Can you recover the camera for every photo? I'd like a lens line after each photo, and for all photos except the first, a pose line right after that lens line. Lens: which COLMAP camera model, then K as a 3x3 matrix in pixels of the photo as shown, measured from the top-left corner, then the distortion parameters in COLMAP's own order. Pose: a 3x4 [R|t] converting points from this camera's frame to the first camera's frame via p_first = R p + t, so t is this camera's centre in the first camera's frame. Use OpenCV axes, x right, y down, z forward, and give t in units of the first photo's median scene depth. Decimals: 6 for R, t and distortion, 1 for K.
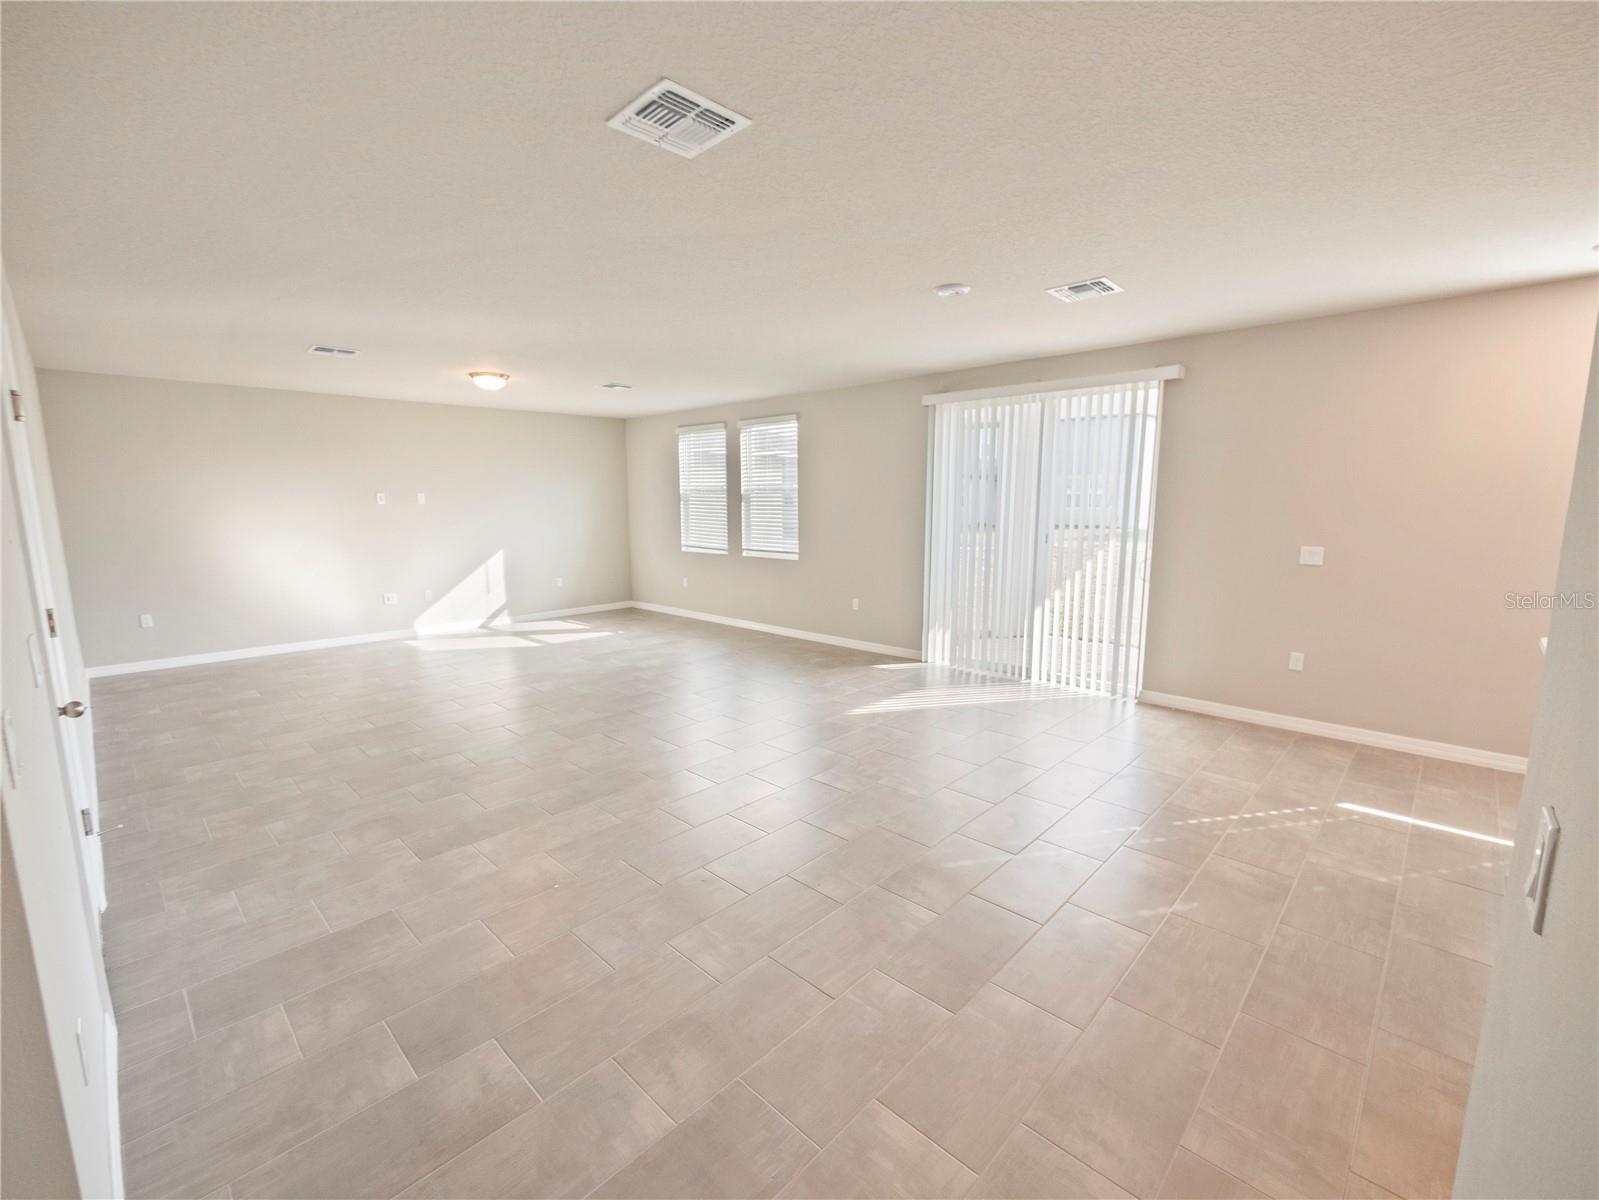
lens RADIAL K [[688.0, 0, 780.4], [0, 688.0, 611.7], [0, 0, 1]] dist [-0.003086, -0.000458]
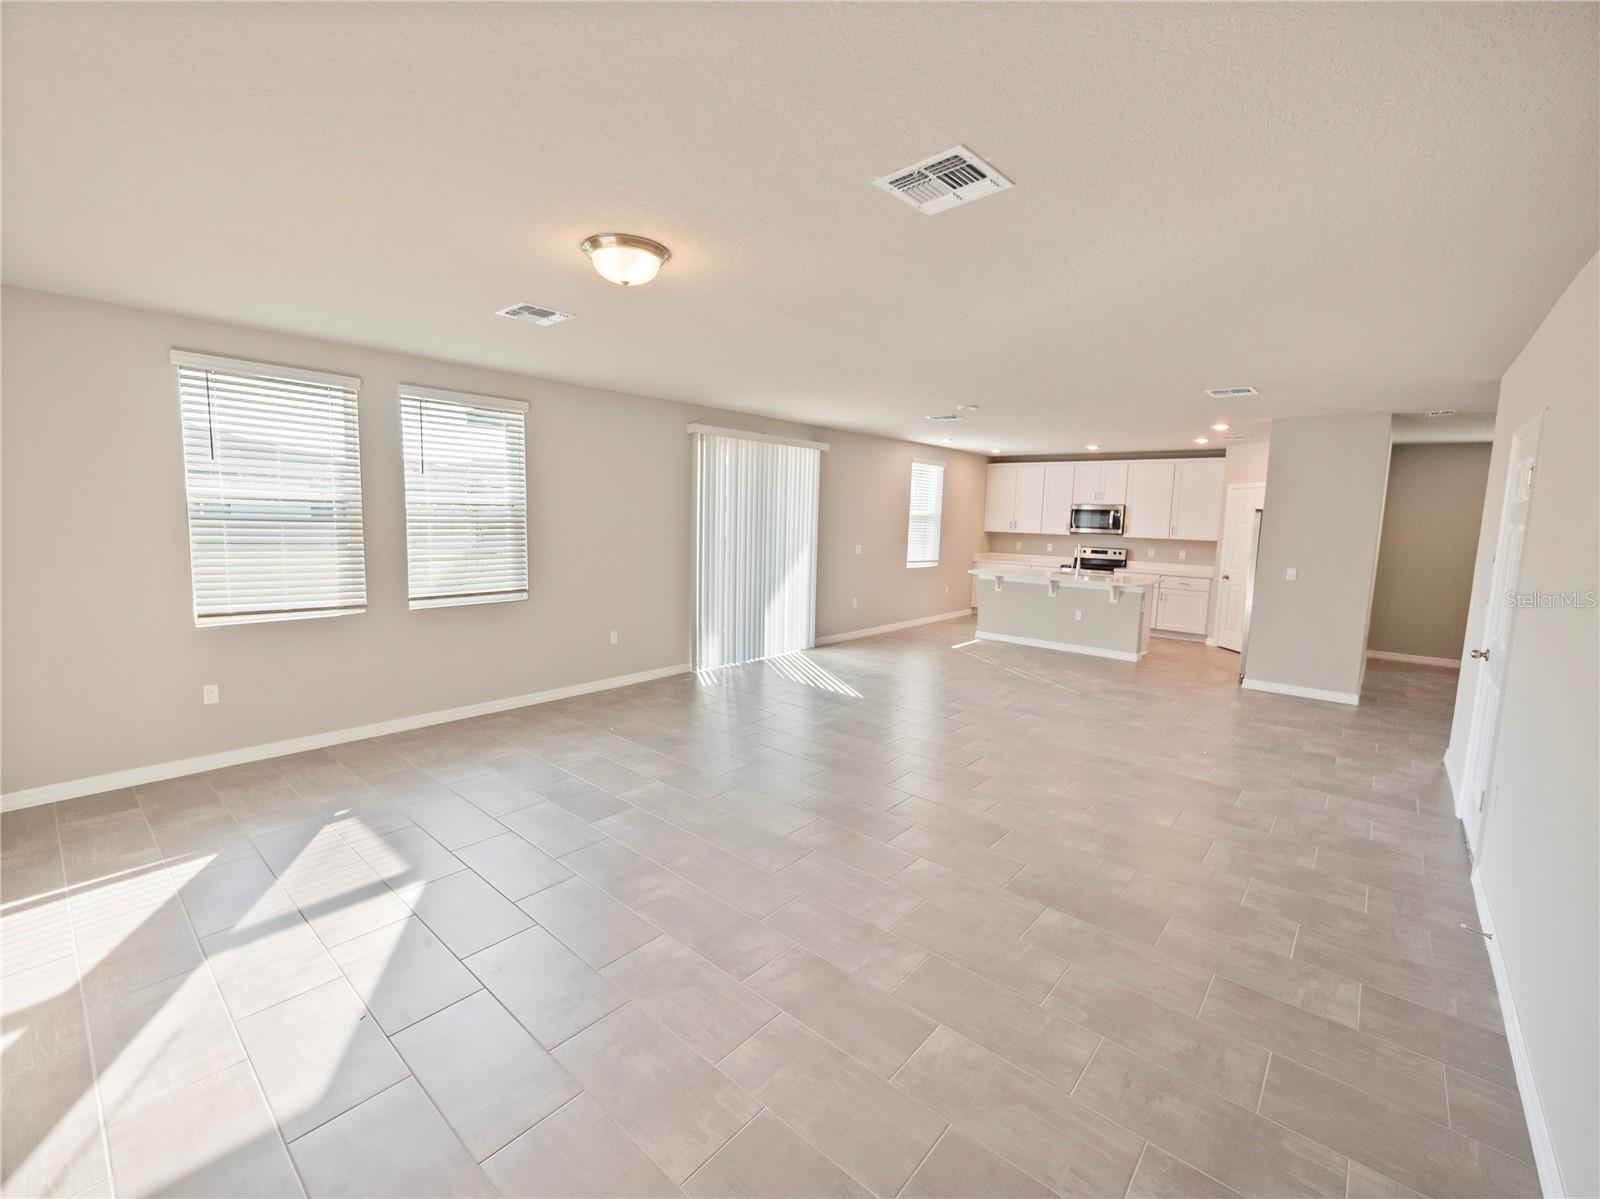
lens RADIAL K [[688.5, 0, 790.2], [0, 688.5, 591.3], [0, 0, 1]] dist [-0.003086, -0.000458]
pose [[-0.062119, -0.109332, 0.992062, -1.400703], [0.137526, 0.983563, 0.117007, -0.255660], [-0.988548, 0.143702, -0.046062, 1.479666]]
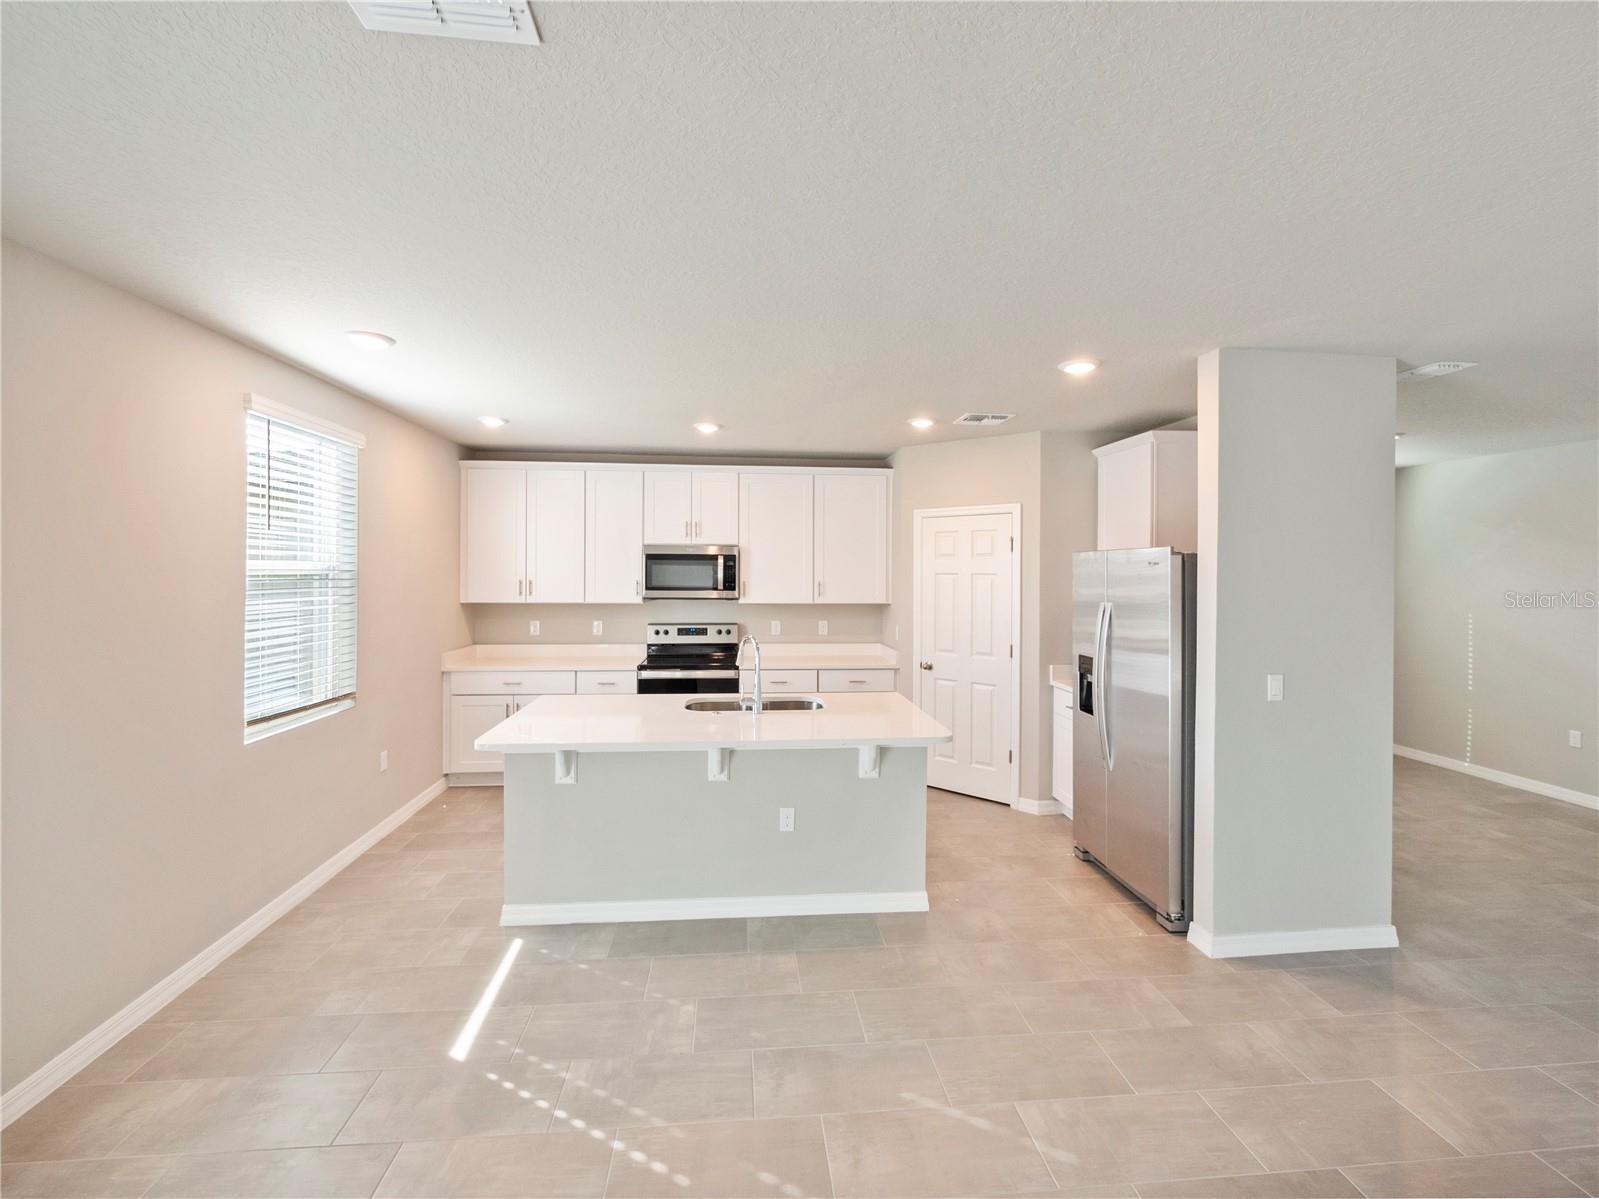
lens RADIAL K [[688.0, 0, 795.9], [0, 688.0, 571.6], [0, 0, 1]] dist [-0.003086, -0.000458]
pose [[-0.764671, 0.000526, 0.644420, 0.116900], [0.104203, 0.986940, 0.122843, -0.209621], [-0.635940, 0.161085, -0.754740, 1.081328]]
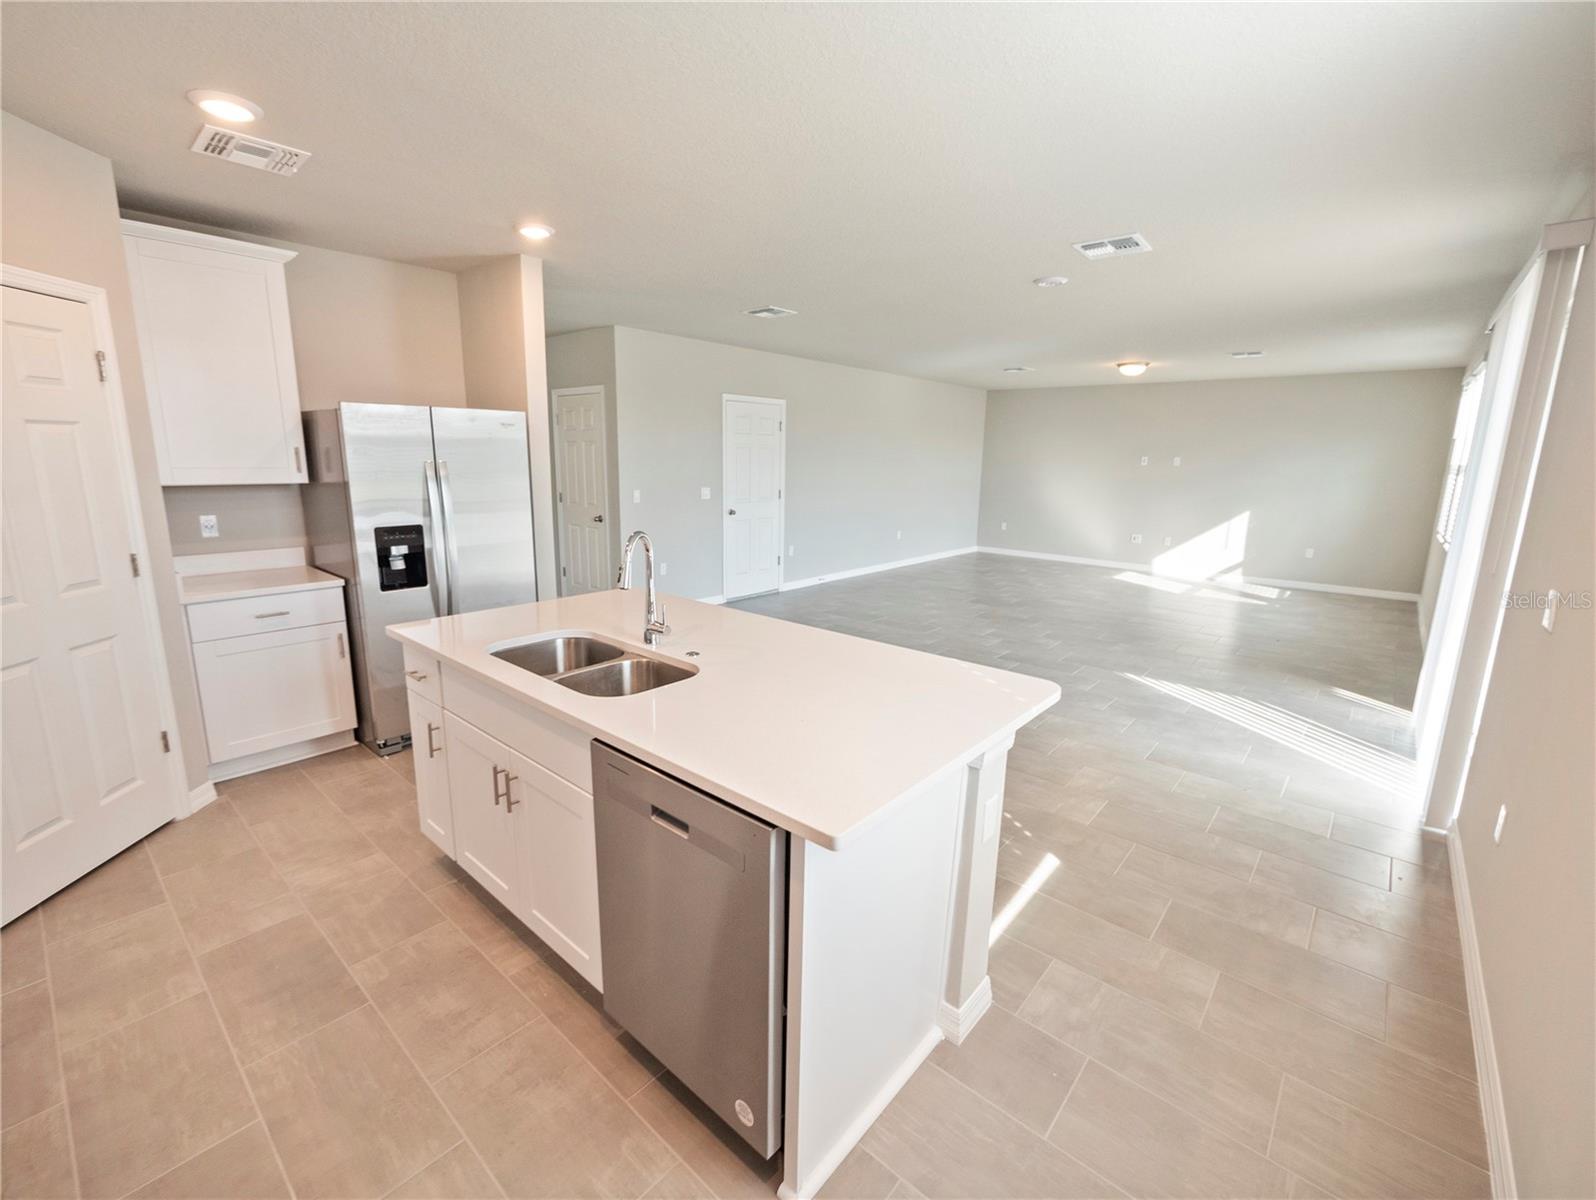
lens RADIAL K [[681.4, 0, 789.7], [0, 681.4, 595.7], [0, 0, 1]] dist [-0.003168, -0.000034]
pose [[0.059102, 0.208200, -0.976299, 1.335197], [-0.178025, 0.964529, 0.194913, -0.097222], [0.982250, 0.162286, 0.094071, 0.513081]]
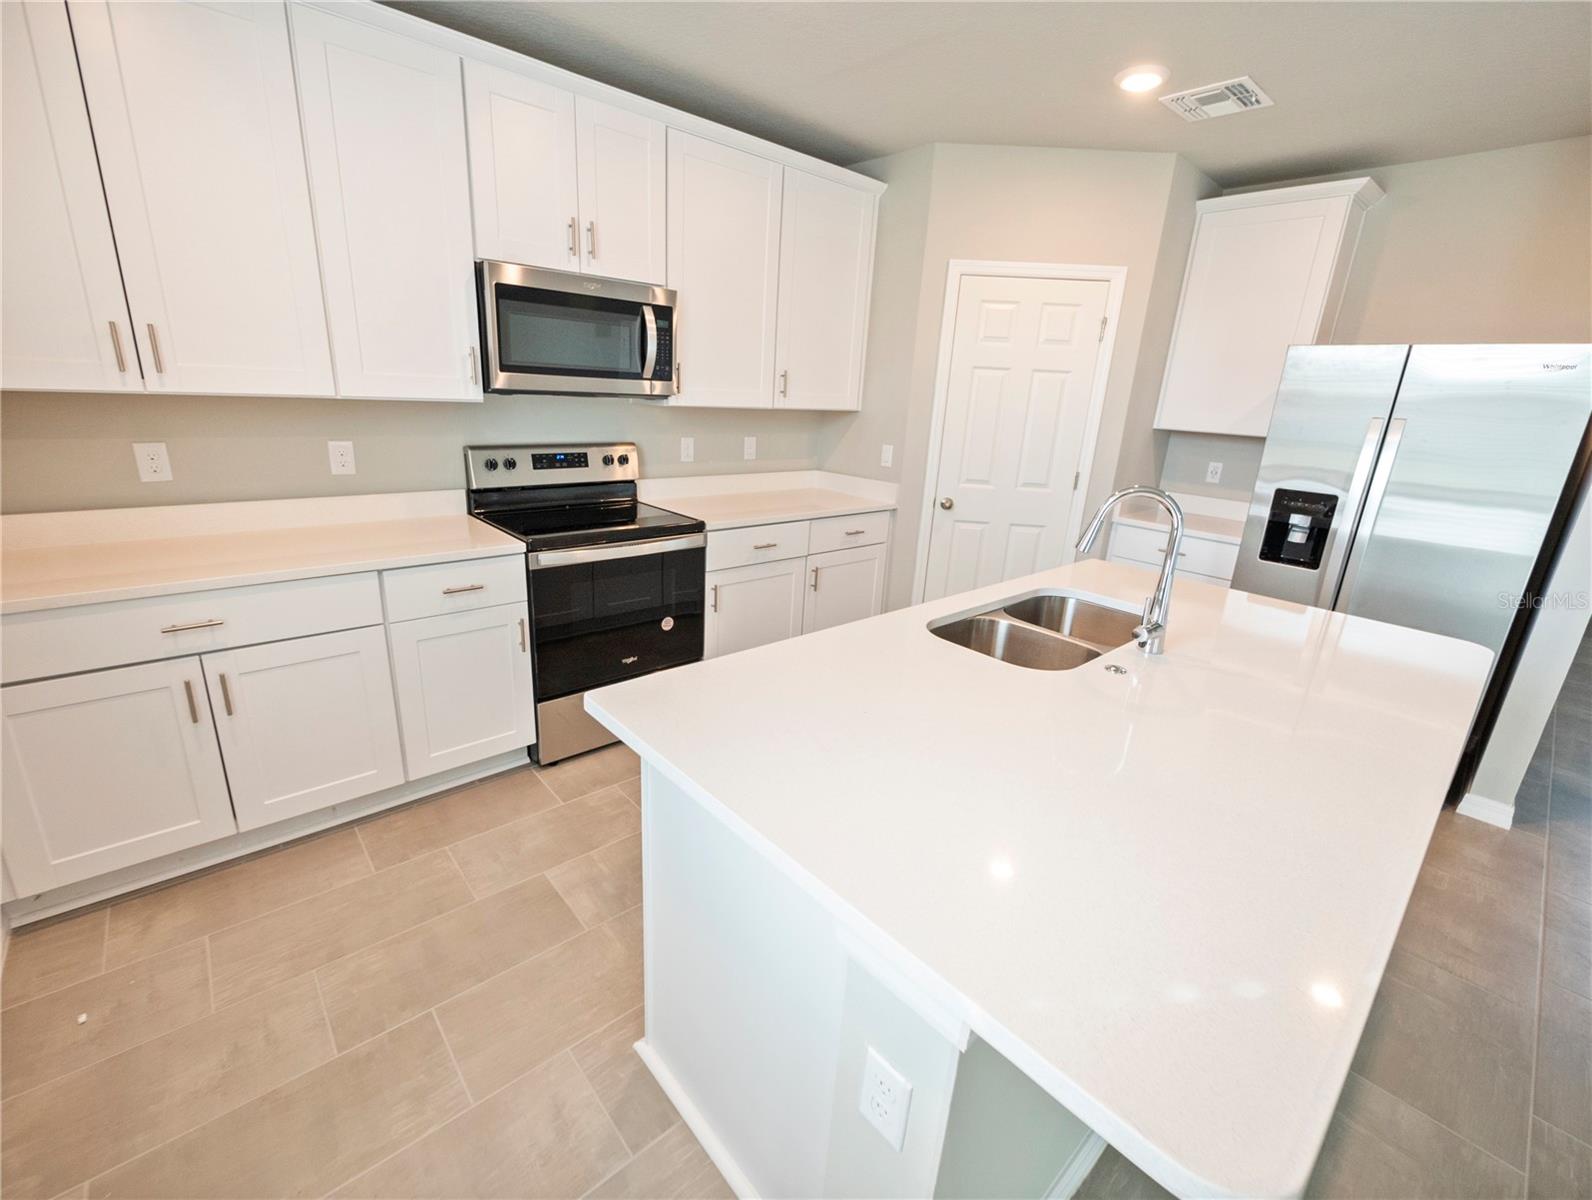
lens RADIAL K [[679.7, 0, 782.2], [0, 679.7, 593.0], [0, 0, 1]] dist [-0.003168, -0.000034]
pose [[-0.996540, -0.064804, 0.052037, 0.957239], [-0.034936, 0.894739, 0.445222, -0.135110], [-0.075412, 0.441863, -0.893907, 0.842146]]
